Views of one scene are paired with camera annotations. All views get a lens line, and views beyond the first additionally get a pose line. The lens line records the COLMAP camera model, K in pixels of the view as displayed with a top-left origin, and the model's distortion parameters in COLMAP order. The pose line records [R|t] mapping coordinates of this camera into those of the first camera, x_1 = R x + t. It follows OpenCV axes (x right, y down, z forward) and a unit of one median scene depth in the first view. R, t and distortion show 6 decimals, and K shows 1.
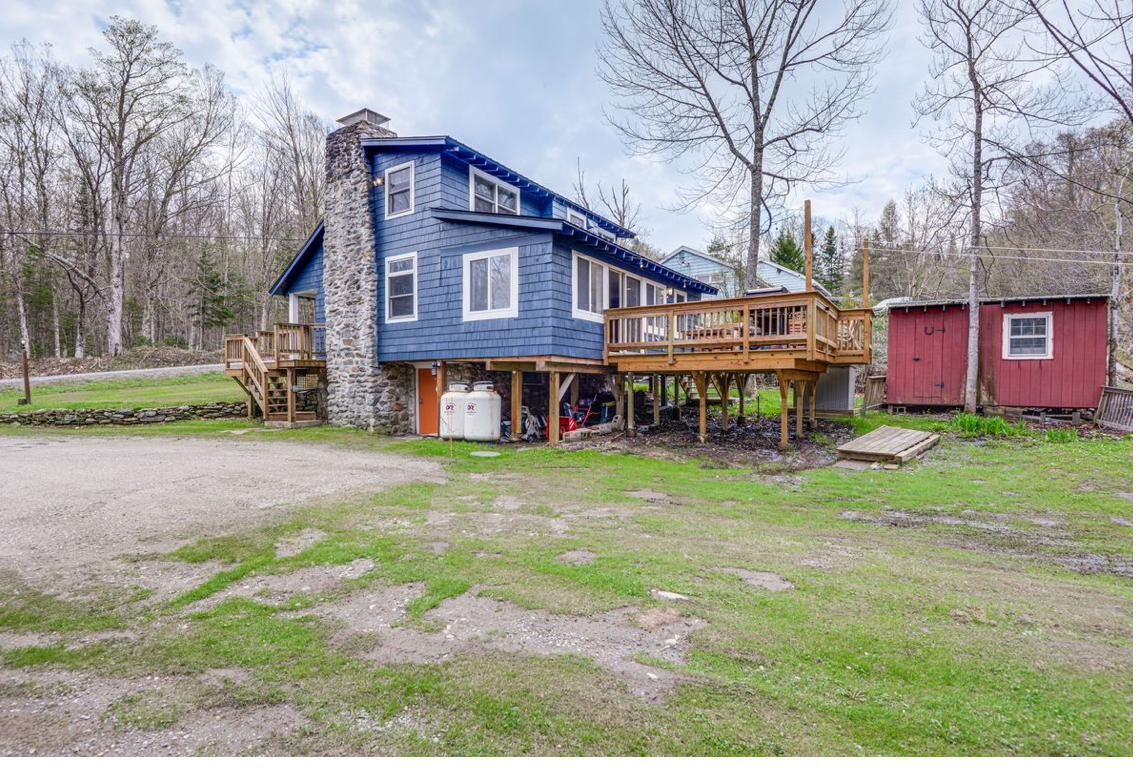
lens RADIAL K [[545.2, 0, 571.5], [0, 545.2, 397.3], [0, 0, 1]] dist [-0.006175, -0.000472]
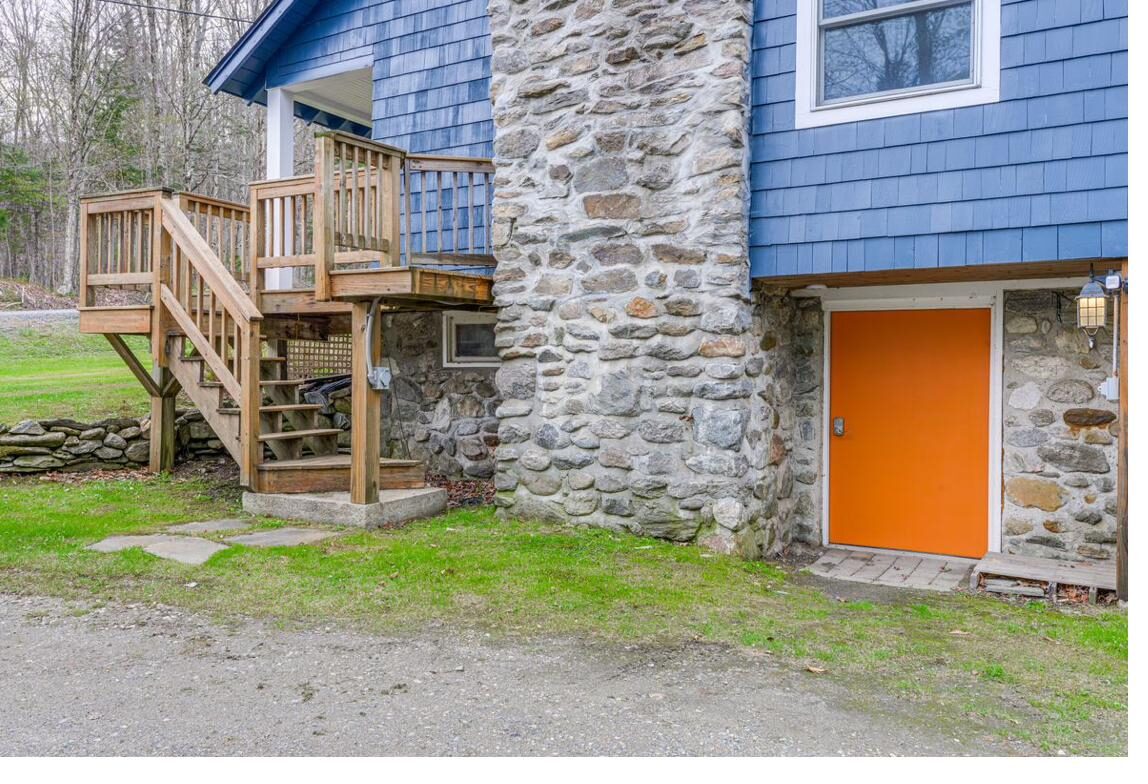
lens RADIAL K [[860.5, 0, 576.9], [0, 860.5, 379.5], [0, 0, 1]] dist [0.033536, 0.005170]
pose [[0.998062, 0.011273, 0.061198, -0.451883], [-0.010094, 0.999758, -0.019544, -0.008261], [-0.061404, 0.018889, 0.997934, 0.584114]]
